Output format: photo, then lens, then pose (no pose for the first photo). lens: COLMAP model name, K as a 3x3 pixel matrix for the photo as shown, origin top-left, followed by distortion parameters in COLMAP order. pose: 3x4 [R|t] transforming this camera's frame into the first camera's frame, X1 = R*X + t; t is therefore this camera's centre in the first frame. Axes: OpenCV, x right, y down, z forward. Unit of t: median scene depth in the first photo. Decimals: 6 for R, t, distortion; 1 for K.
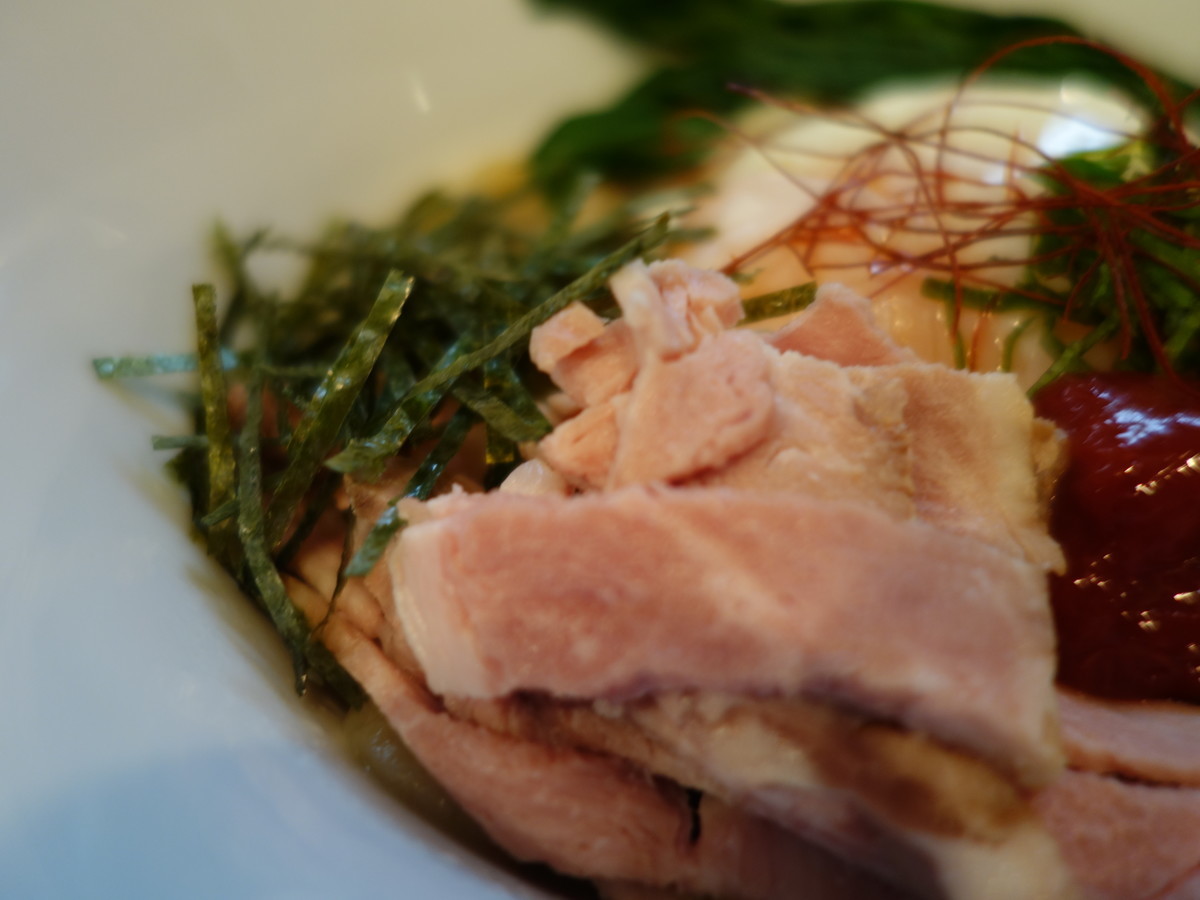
lens RADIAL K [[1042.5, 0, 600.0], [0, 1042.5, 450.0], [0, 0, 1]] dist [0.009451, 0.007158]
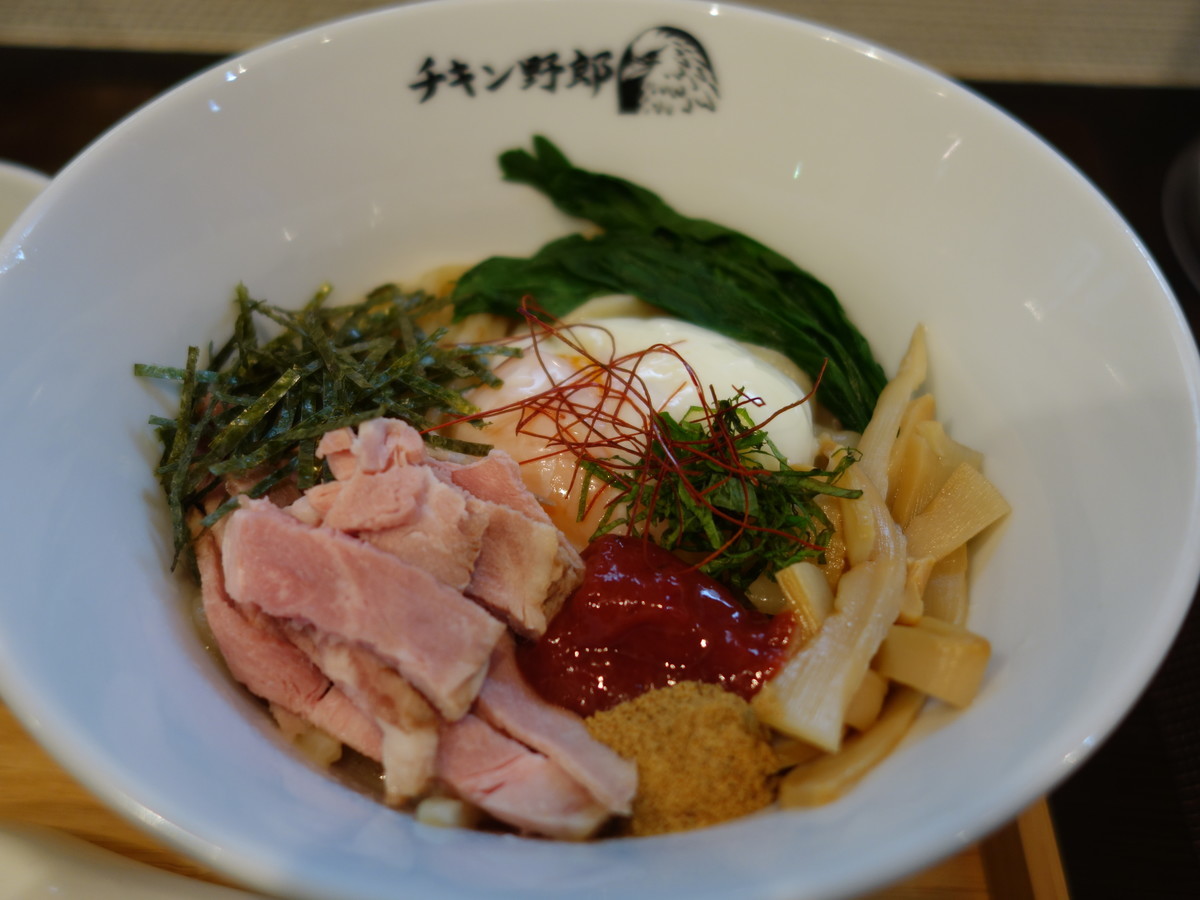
lens RADIAL K [[1042.5, 0, 600.0], [0, 1042.5, 450.0], [0, 0, 1]] dist [0.009451, 0.007158]
pose [[0.947955, 0.300850, -0.104263, 0.642073], [-0.294215, 0.952838, 0.074419, -0.383695], [0.121735, -0.039871, 0.991762, -0.895493]]
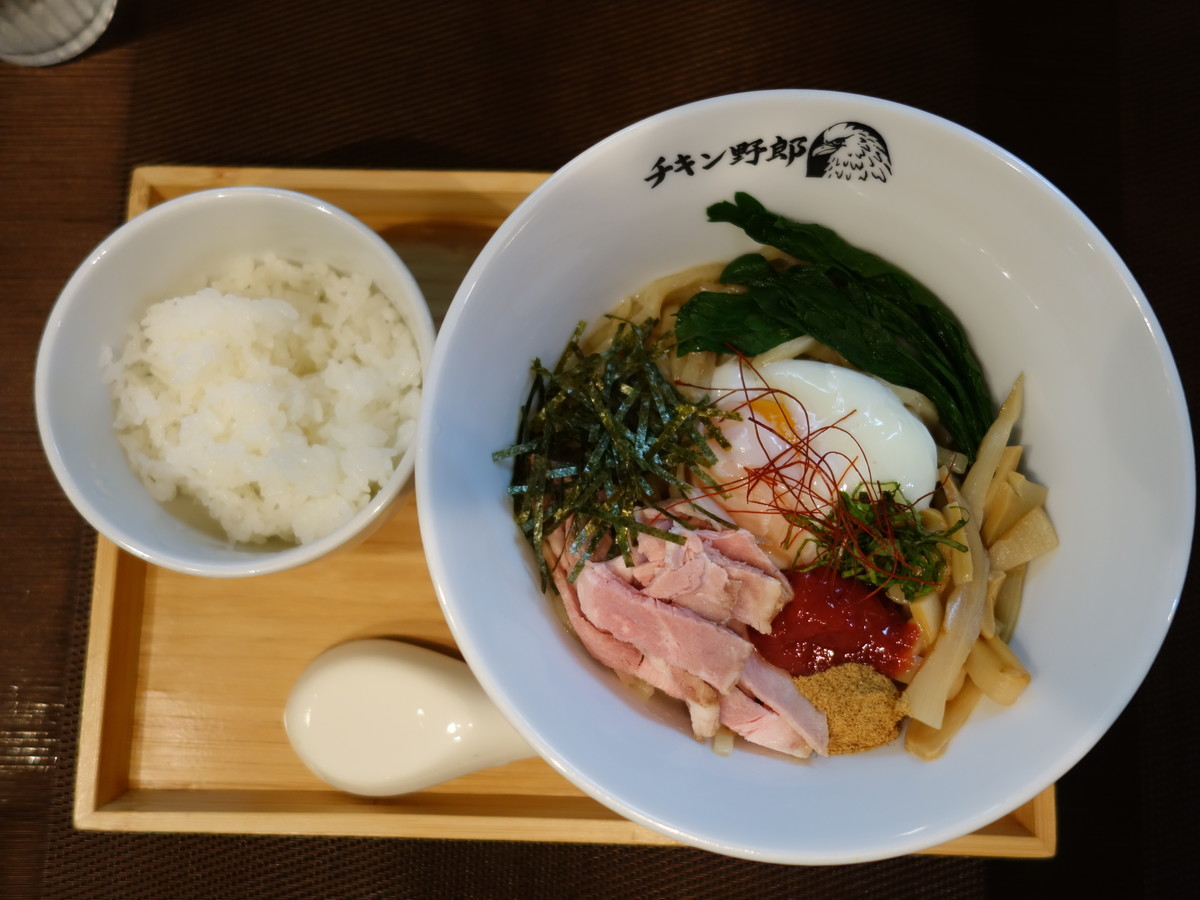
lens RADIAL K [[1042.5, 0, 600.0], [0, 1042.5, 450.0], [0, 0, 1]] dist [0.009451, 0.007158]
pose [[0.952838, 0.300819, 0.040087, -0.385932], [-0.273115, 0.792400, 0.545445, -2.023537], [0.132315, -0.530670, 0.837187, -1.553493]]
